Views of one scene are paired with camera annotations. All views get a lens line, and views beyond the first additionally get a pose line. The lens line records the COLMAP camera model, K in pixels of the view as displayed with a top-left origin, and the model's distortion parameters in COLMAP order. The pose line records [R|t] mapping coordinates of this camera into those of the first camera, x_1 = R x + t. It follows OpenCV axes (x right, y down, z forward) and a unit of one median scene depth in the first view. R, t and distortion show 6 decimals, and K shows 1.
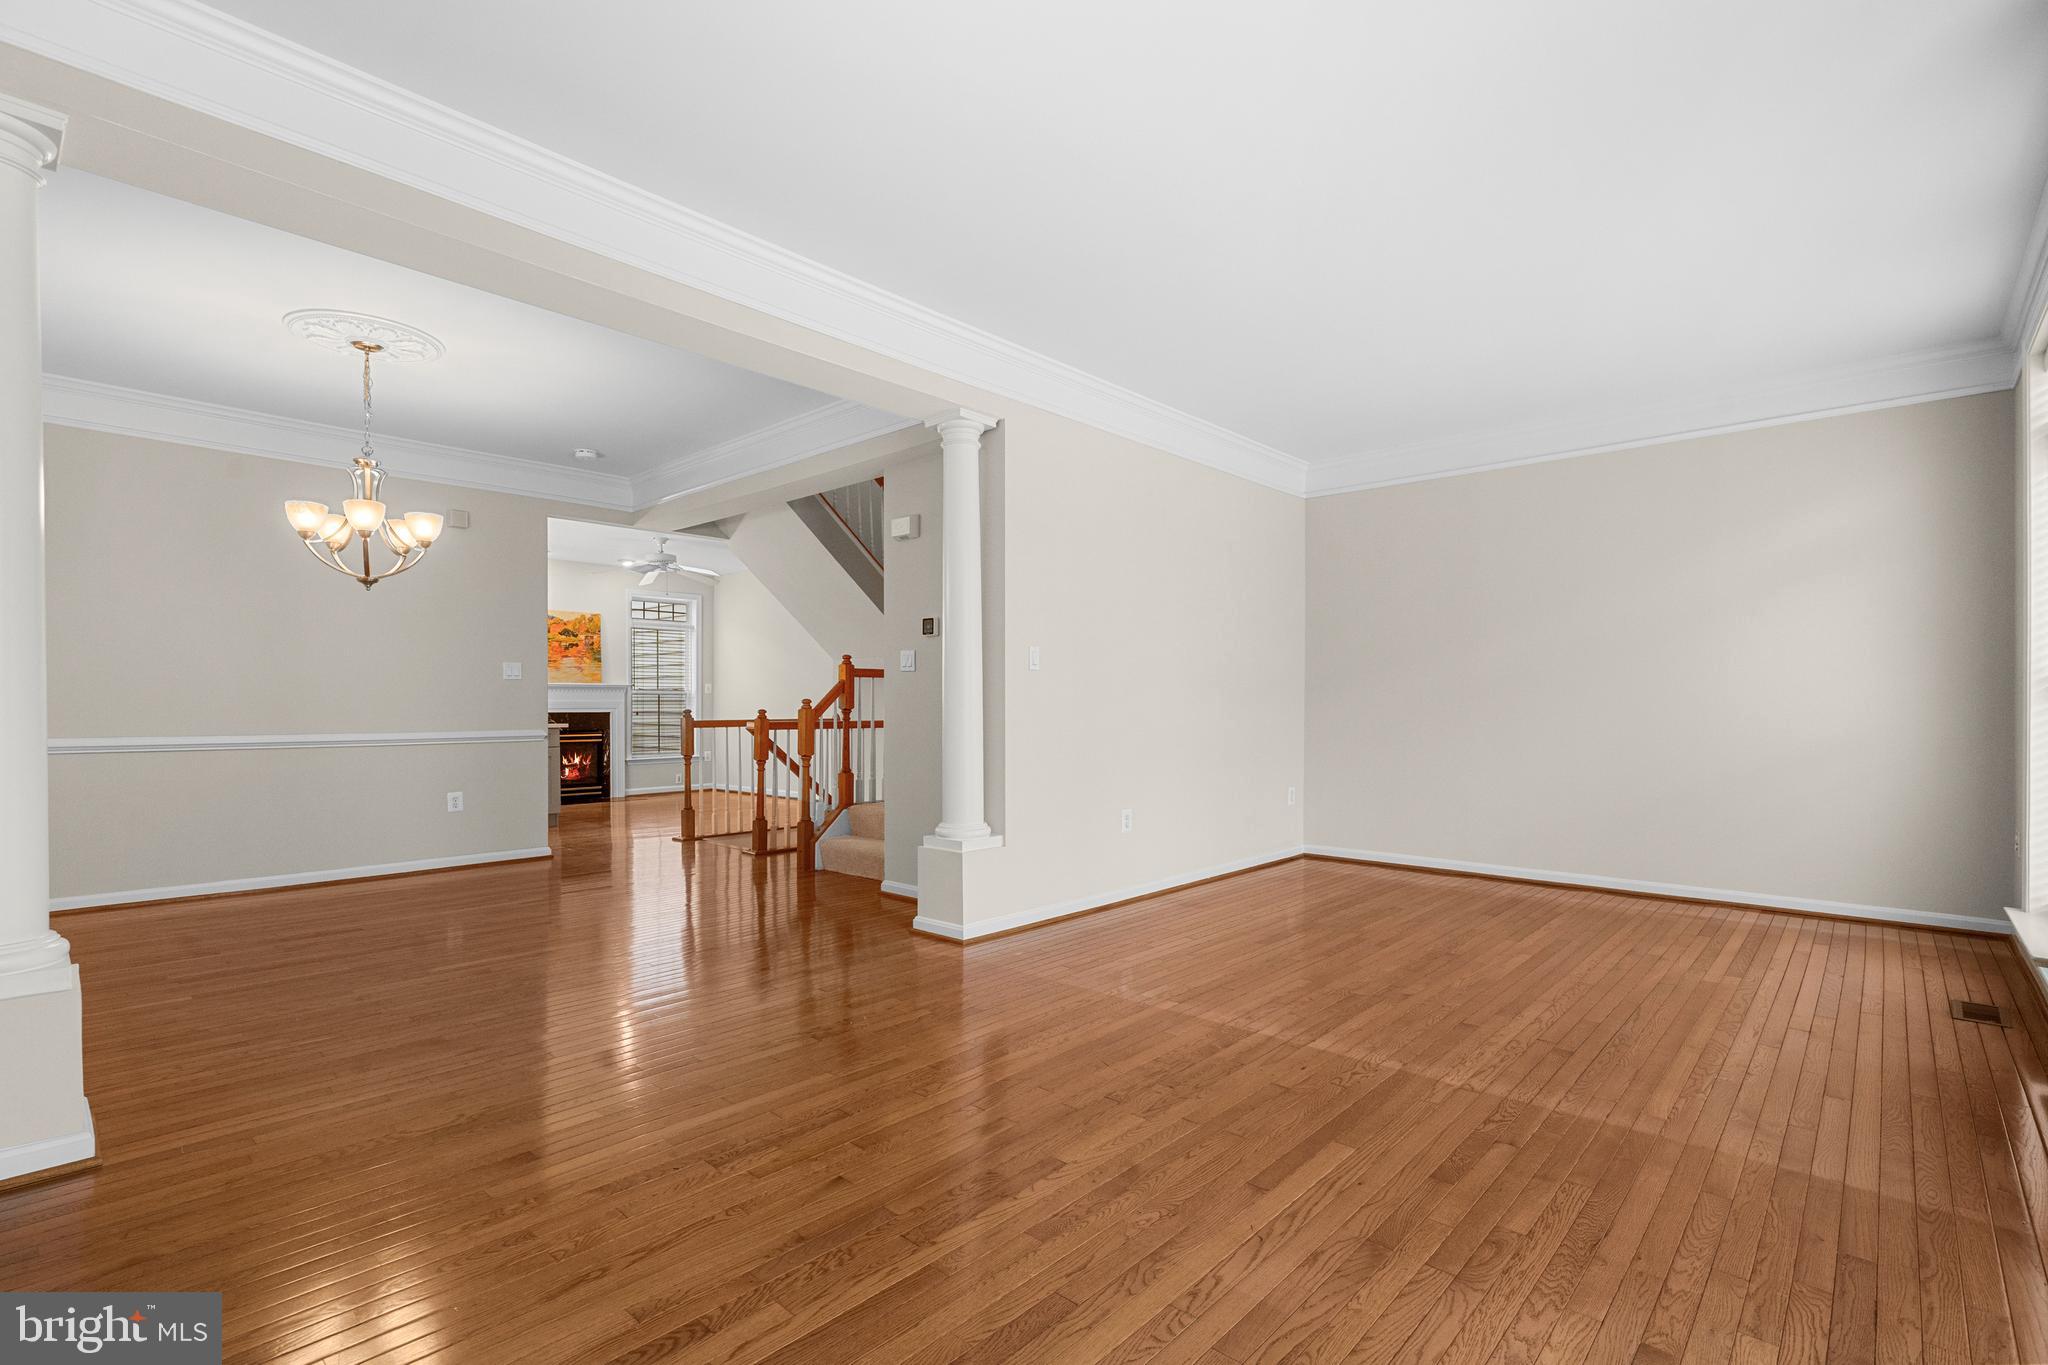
lens RADIAL K [[942.9, 0, 1011.7], [0, 942.9, 686.6], [0, 0, 1]] dist [0.007461, -0.001210]
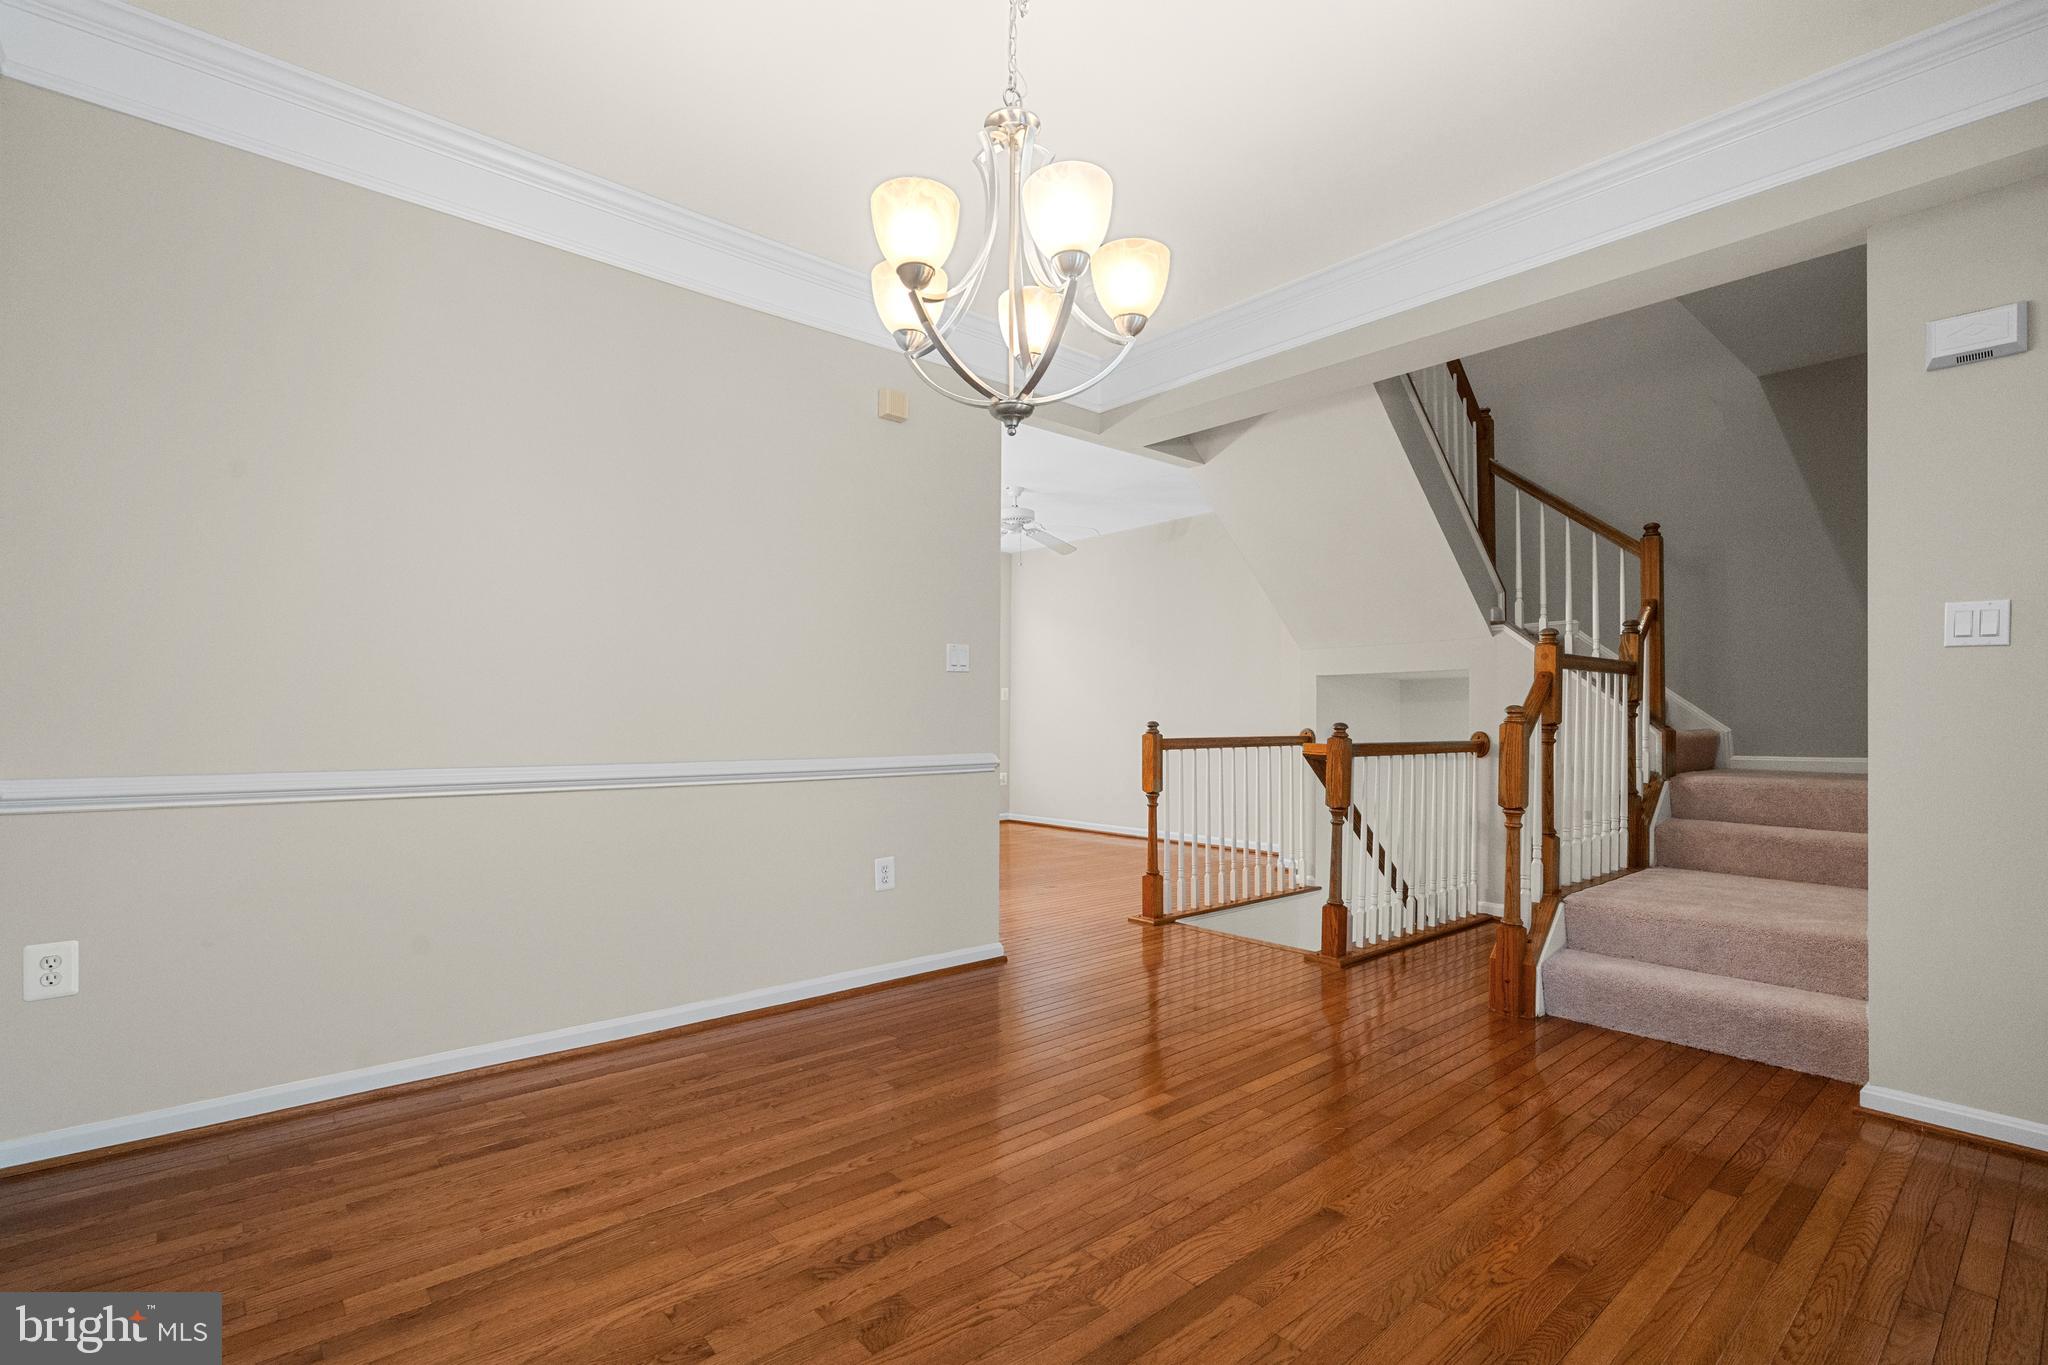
lens RADIAL K [[942.9, 0, 1027.1], [0, 942.9, 686.8], [0, 0, 1]] dist [0.007461, -0.001210]
pose [[0.994990, 0.002998, -0.099930, -0.404186], [-0.004078, 0.999935, -0.010603, 0.008296], [0.099891, 0.010958, 0.994938, 0.377903]]
